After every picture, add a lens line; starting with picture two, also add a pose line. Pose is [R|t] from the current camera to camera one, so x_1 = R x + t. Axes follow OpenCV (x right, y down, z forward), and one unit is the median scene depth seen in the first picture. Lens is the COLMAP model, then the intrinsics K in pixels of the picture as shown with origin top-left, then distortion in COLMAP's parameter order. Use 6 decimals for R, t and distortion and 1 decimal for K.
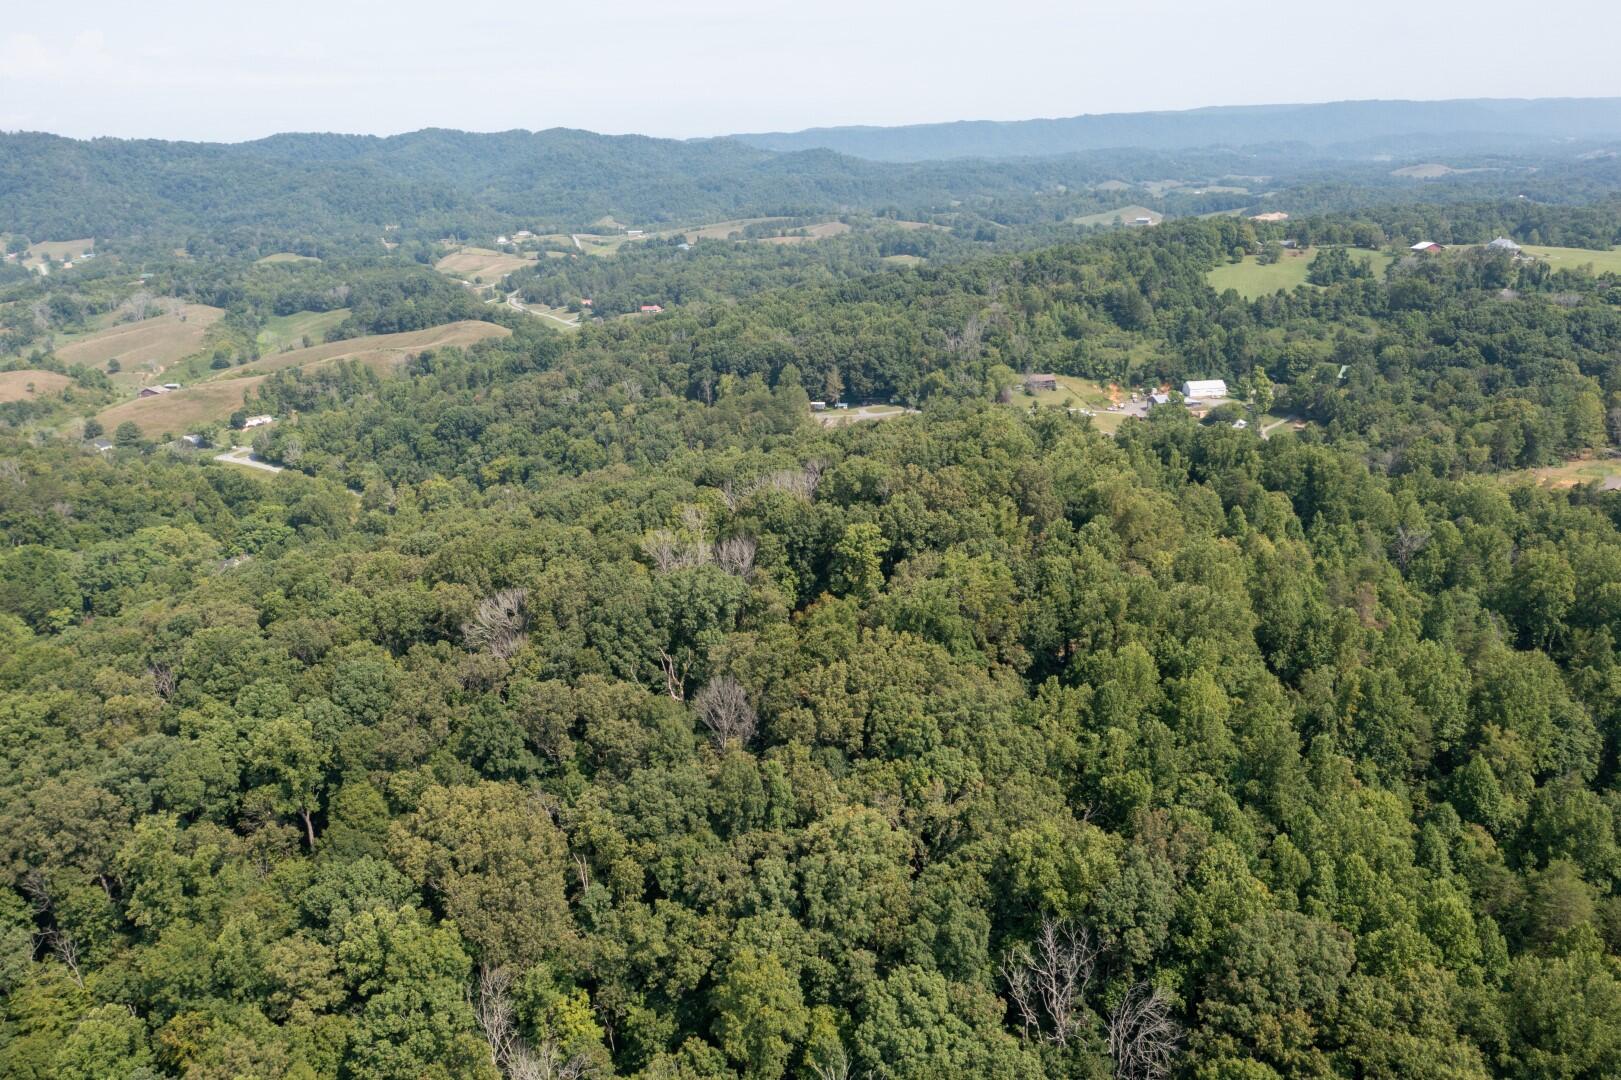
lens RADIAL K [[1281.4, 0, 812.5], [0, 1281.4, 544.1], [0, 0, 1]] dist [-0.003504, 0.010910]
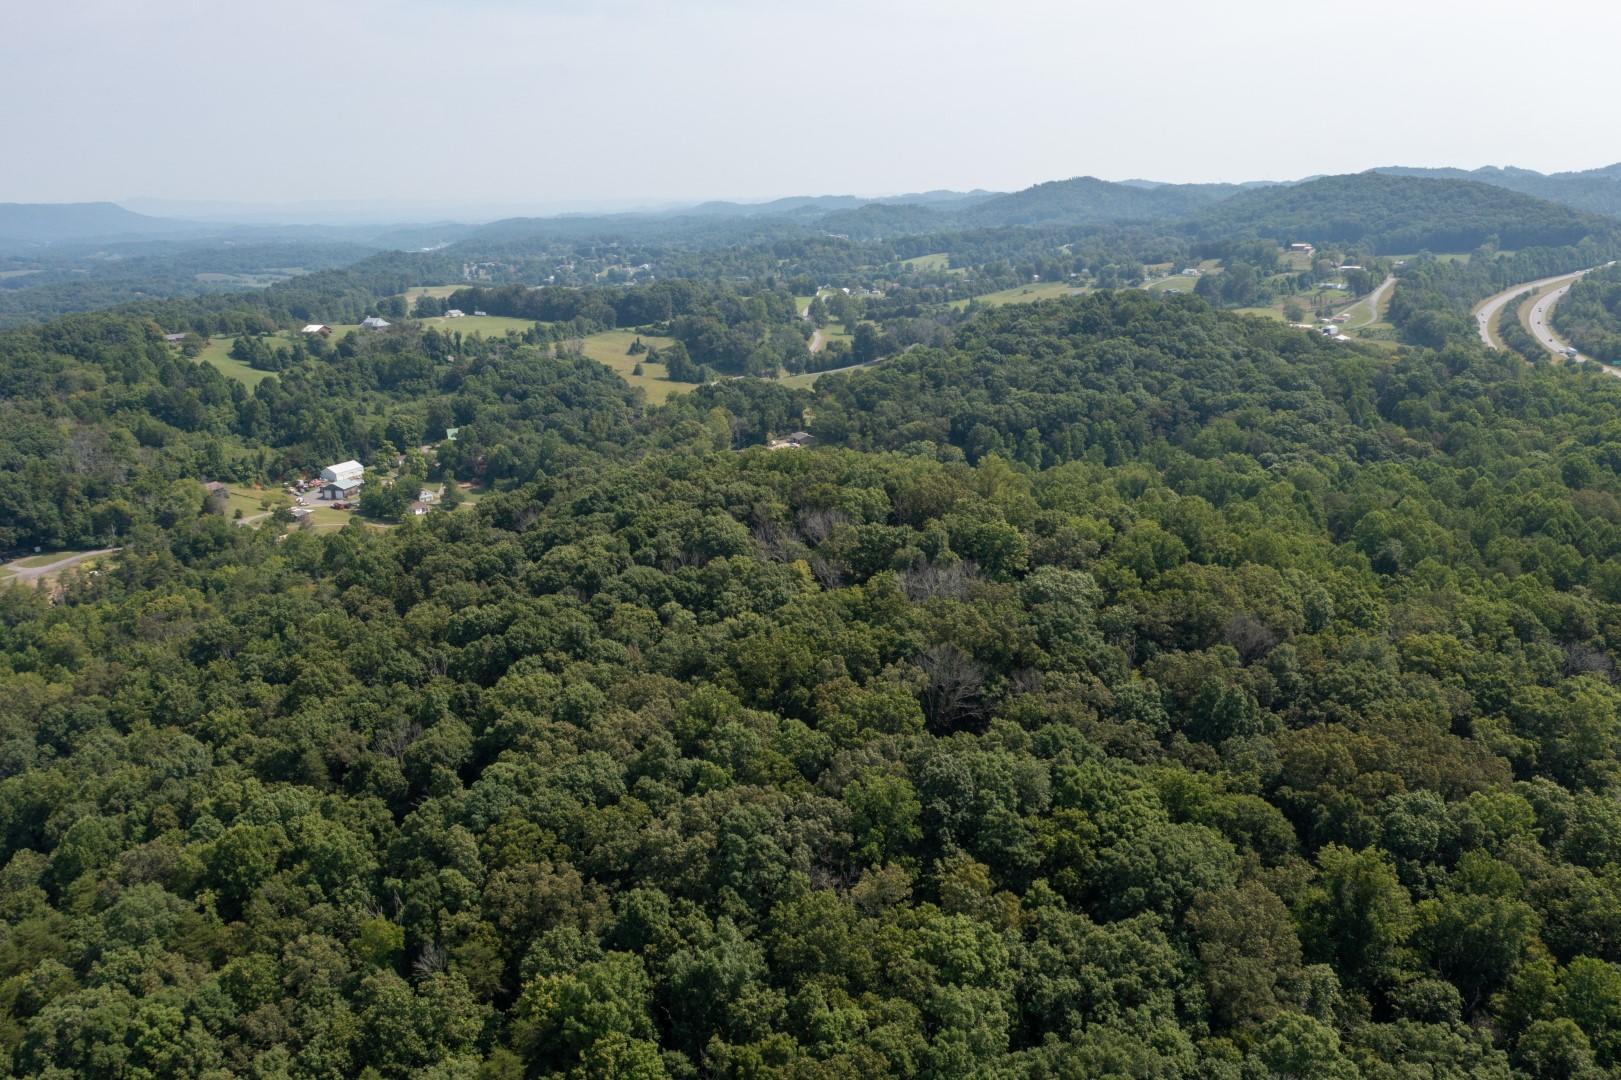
lens RADIAL K [[1281.4, 0, 811.9], [0, 1281.4, 534.7], [0, 0, 1]] dist [-0.003504, 0.010910]
pose [[0.482685, -0.202462, 0.852071, -0.270470], [0.272107, 0.959431, 0.073828, -0.035413], [-0.832450, 0.196219, 0.518194, 0.140889]]
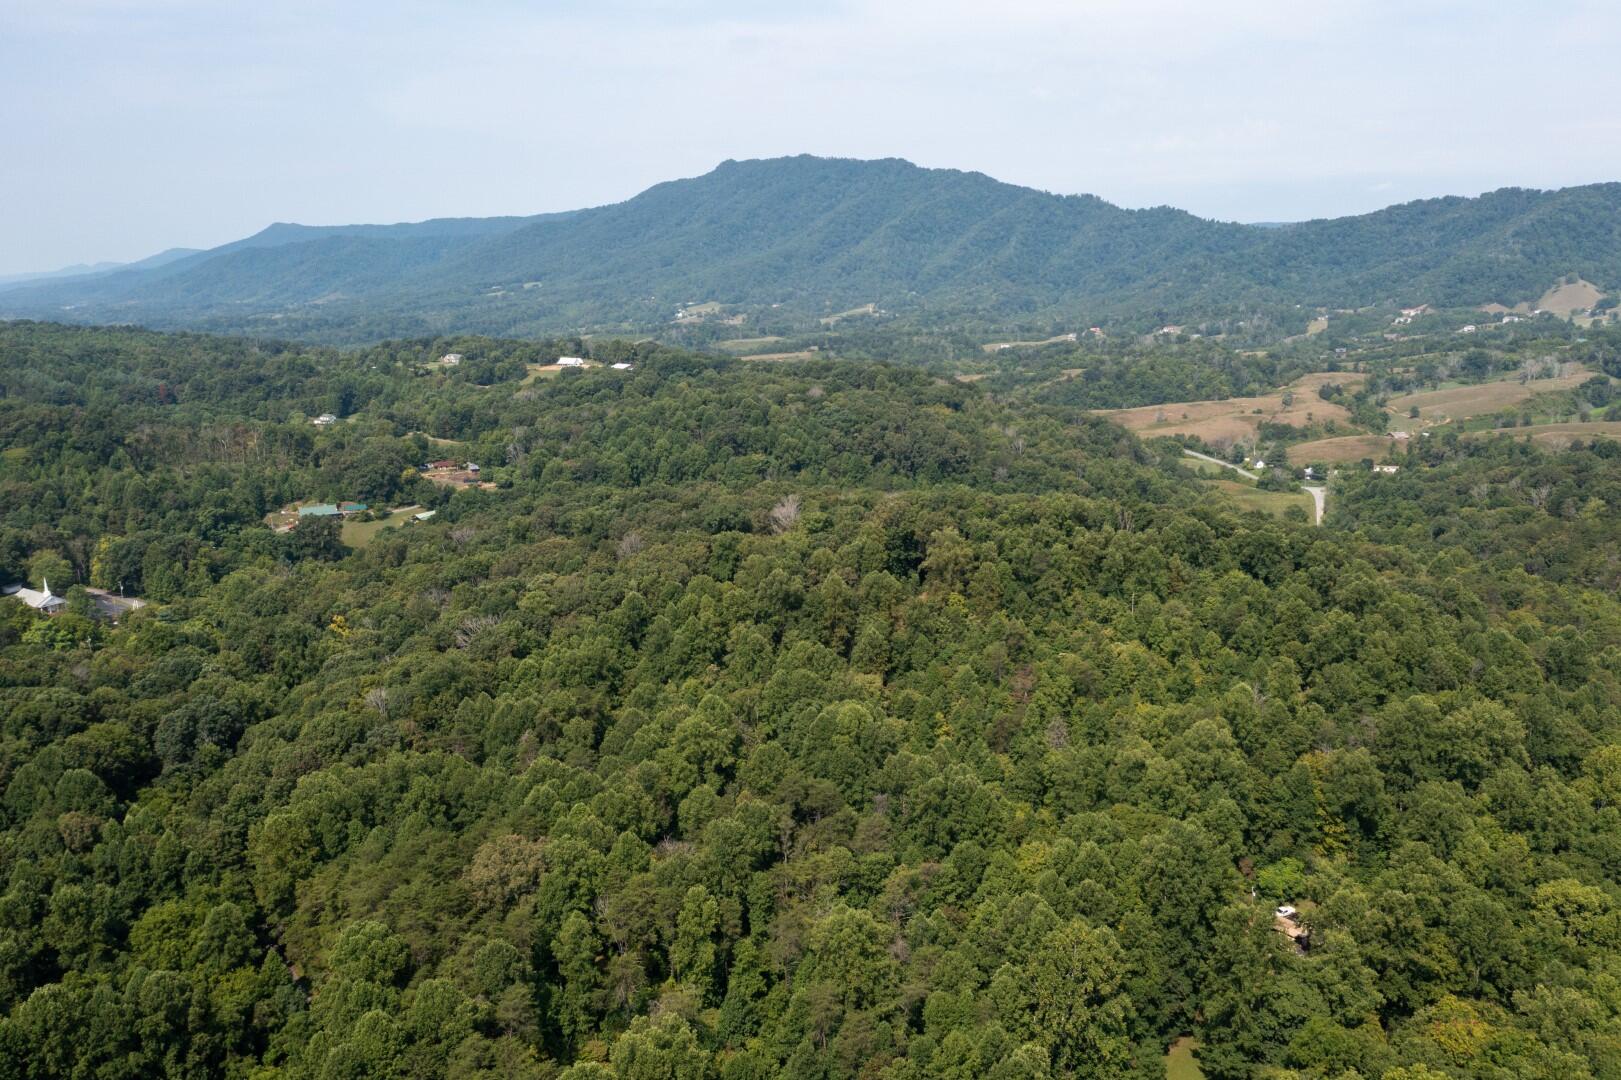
lens RADIAL K [[1281.4, 0, 813.4], [0, 1281.4, 543.4], [0, 0, 1]] dist [-0.003504, 0.010910]
pose [[0.329557, 0.239210, -0.913330, 0.429902], [-0.269240, 0.951014, 0.151931, -0.062643], [0.904932, 0.195835, 0.377818, 0.091219]]
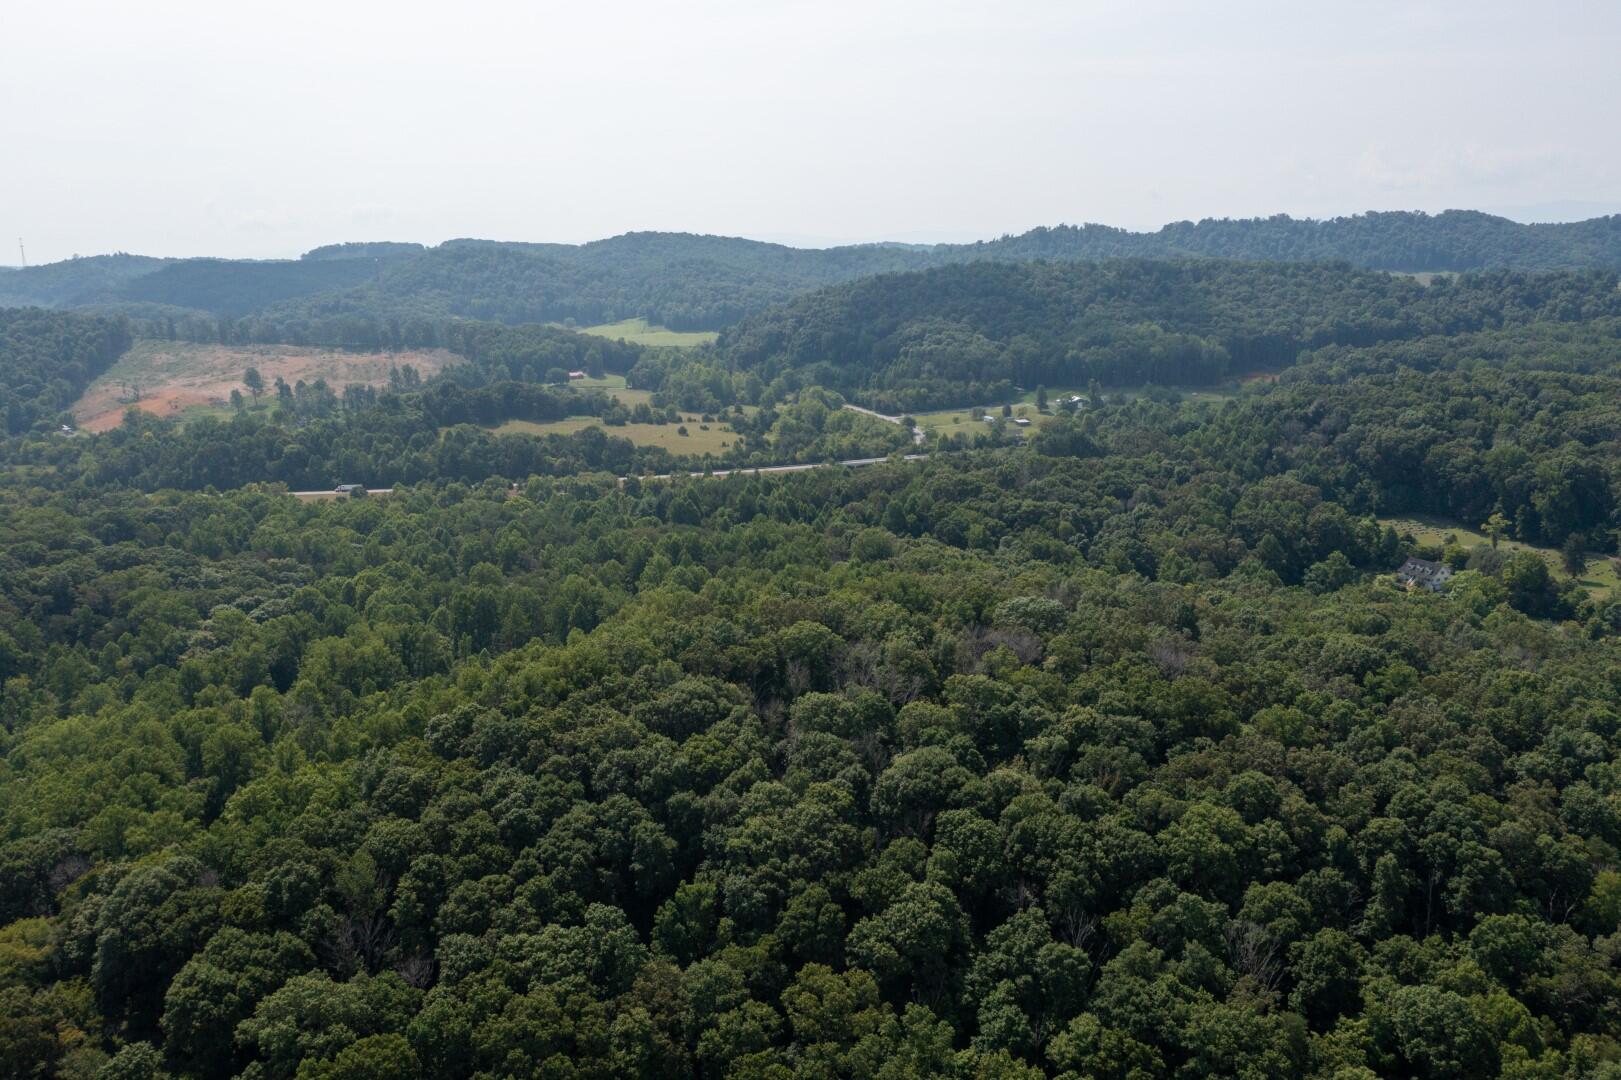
lens RADIAL K [[1281.4, 0, 812.1], [0, 1281.4, 531.9], [0, 0, 1]] dist [-0.003504, 0.010910]
pose [[-0.856600, -0.052067, 0.513347, -0.146329], [0.209255, 0.874352, 0.437859, -0.173999], [-0.471644, 0.482491, -0.738075, 0.512265]]
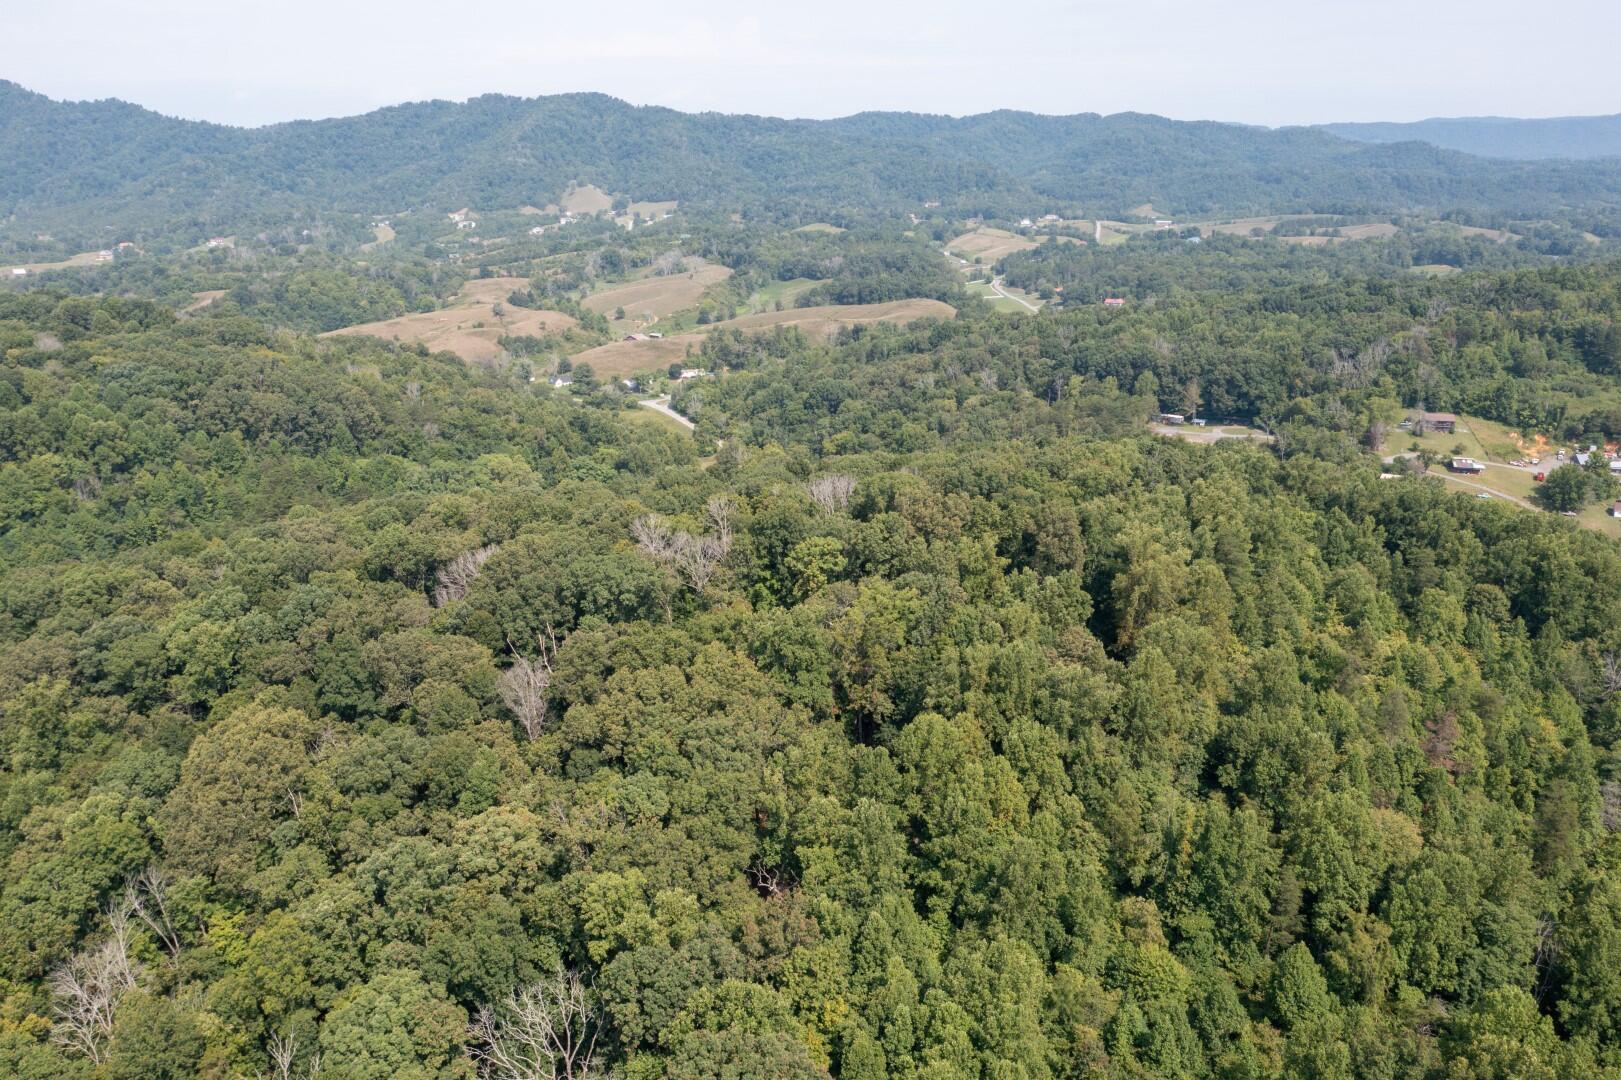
lens RADIAL K [[1281.4, 0, 813.2], [0, 1281.4, 543.4], [0, 0, 1]] dist [-0.003504, 0.010910]
pose [[0.904176, 0.156111, -0.397611, 0.109391], [-0.151514, 0.987512, 0.043172, -0.013805], [0.399385, 0.021208, 0.916538, 0.031904]]
